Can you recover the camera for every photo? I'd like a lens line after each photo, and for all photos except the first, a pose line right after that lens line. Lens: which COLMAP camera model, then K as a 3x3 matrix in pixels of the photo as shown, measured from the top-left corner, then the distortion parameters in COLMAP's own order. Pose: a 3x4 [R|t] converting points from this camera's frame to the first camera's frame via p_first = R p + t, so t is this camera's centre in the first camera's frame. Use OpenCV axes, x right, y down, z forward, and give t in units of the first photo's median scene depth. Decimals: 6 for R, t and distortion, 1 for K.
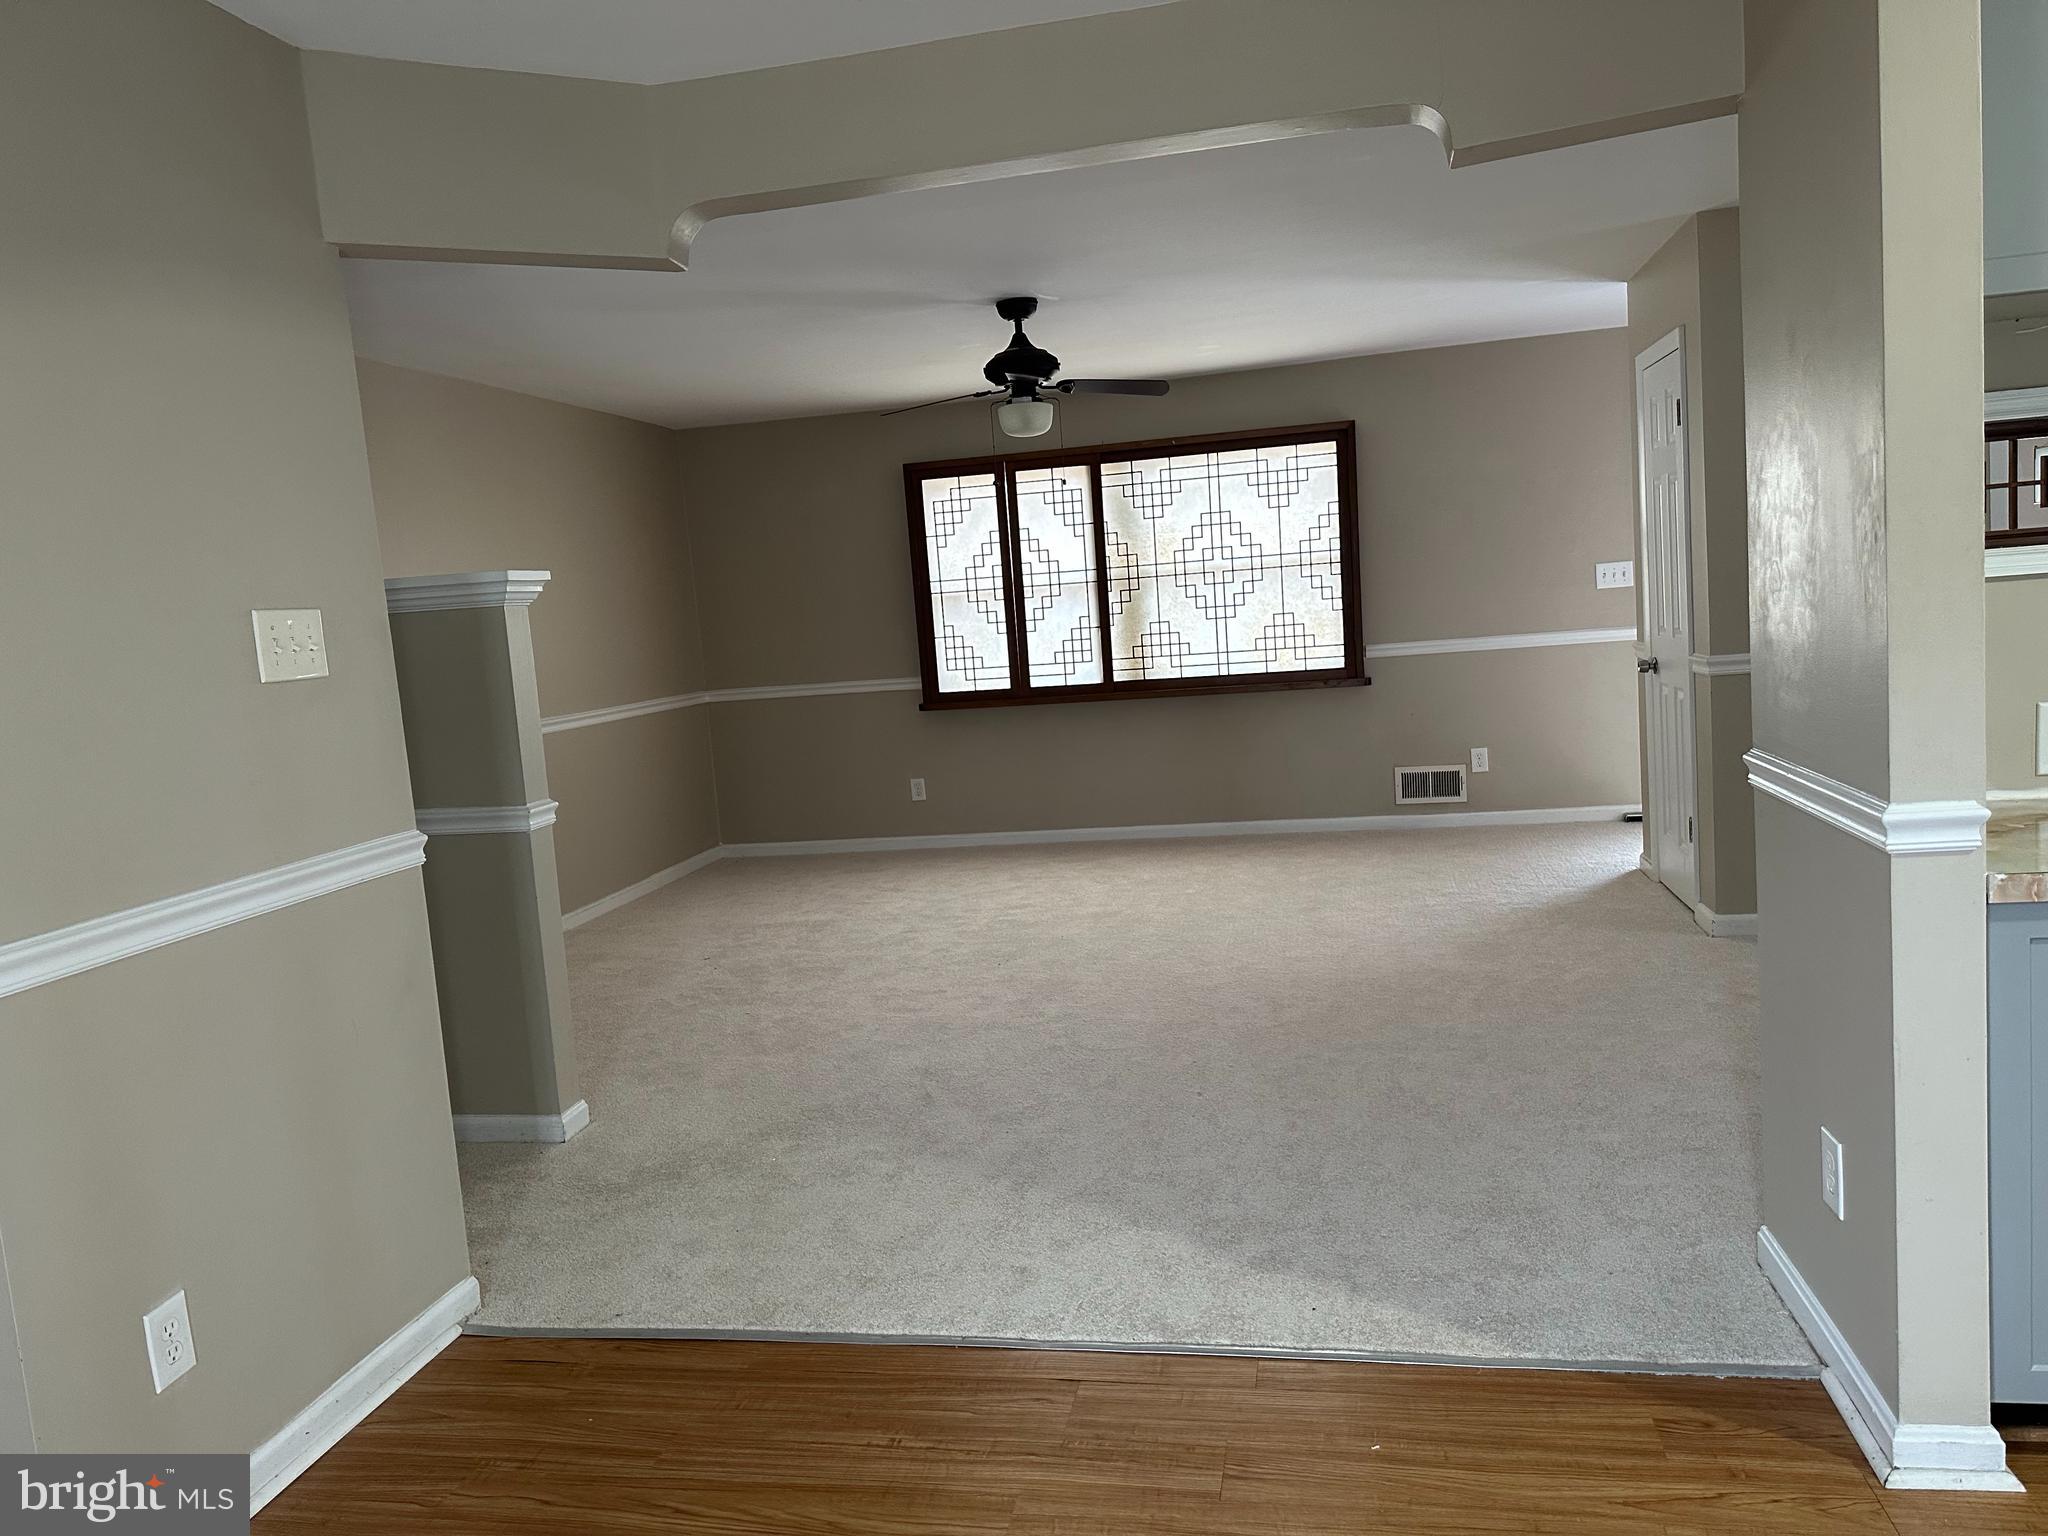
lens RADIAL K [[1449.5, 0, 1020.7], [0, 1449.5, 765.7], [0, 0, 1]] dist [0.120373, -0.175651]
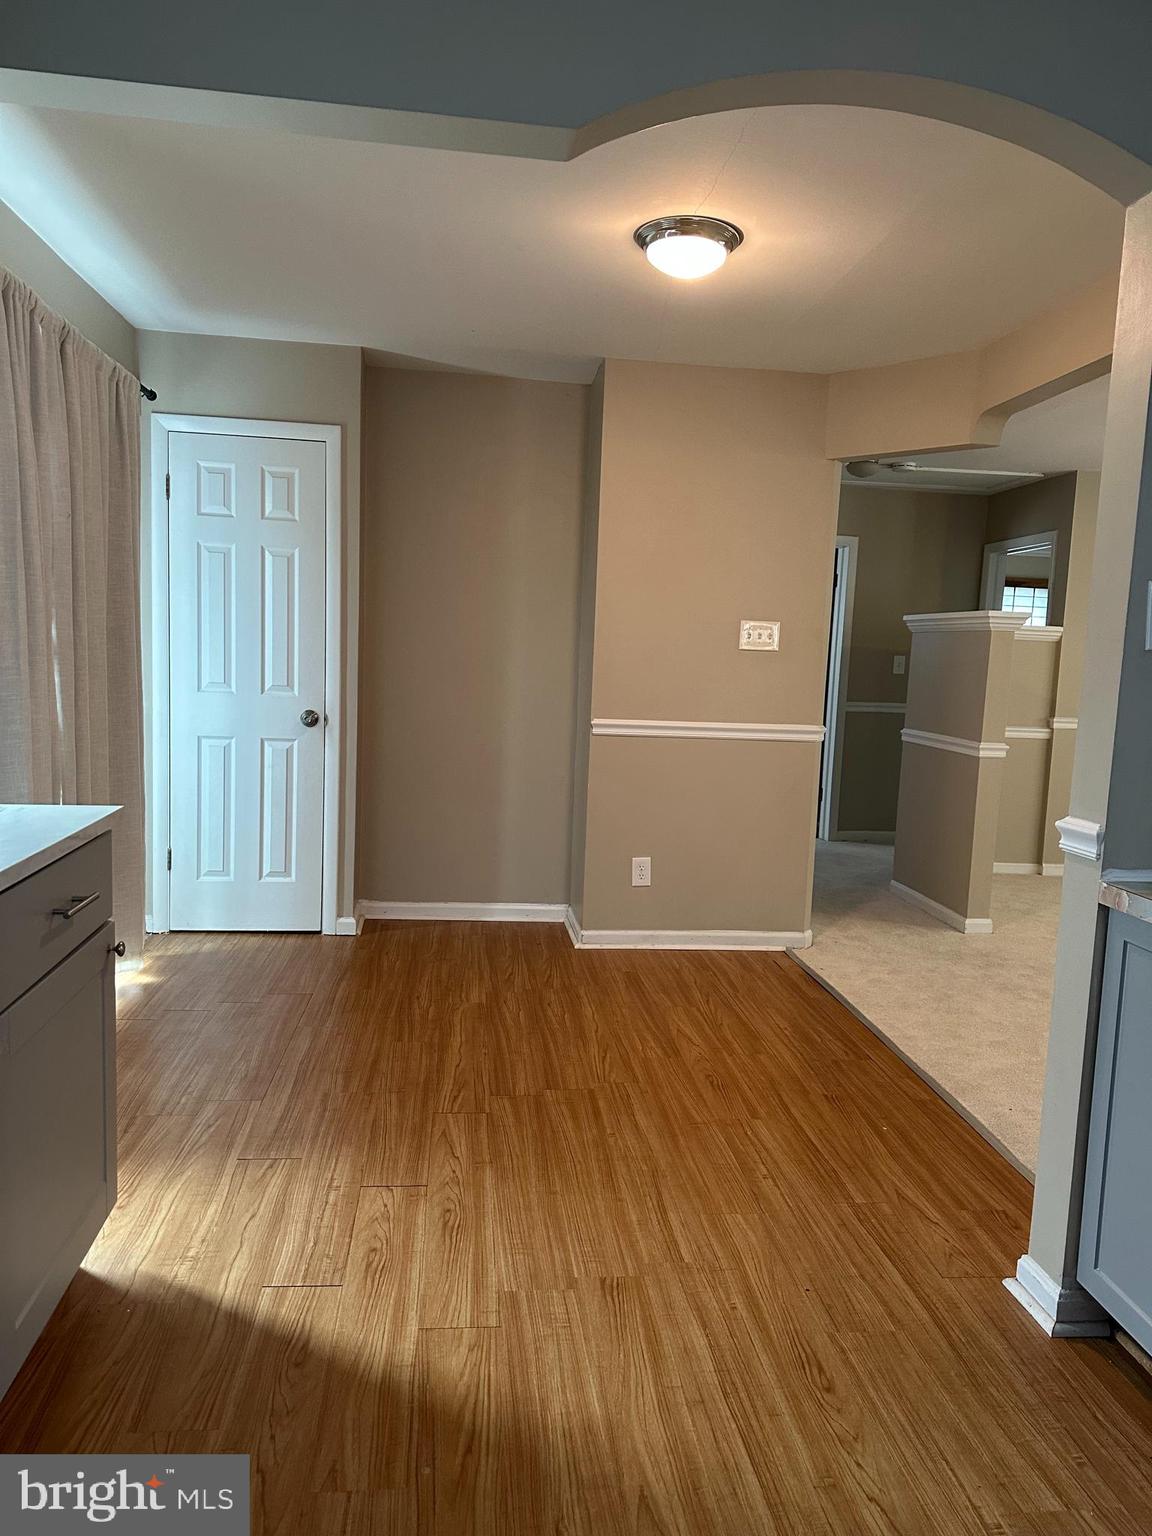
lens RADIAL K [[1087.1, 0, 576.0], [0, 1087.1, 768.0], [0, 0, 1]] dist [0.120373, -0.175651]
pose [[0.313289, 0.203554, -0.927586, 1.070668], [-0.176698, 0.972196, 0.153664, -0.087387], [0.933074, 0.115761, 0.340546, 0.119485]]
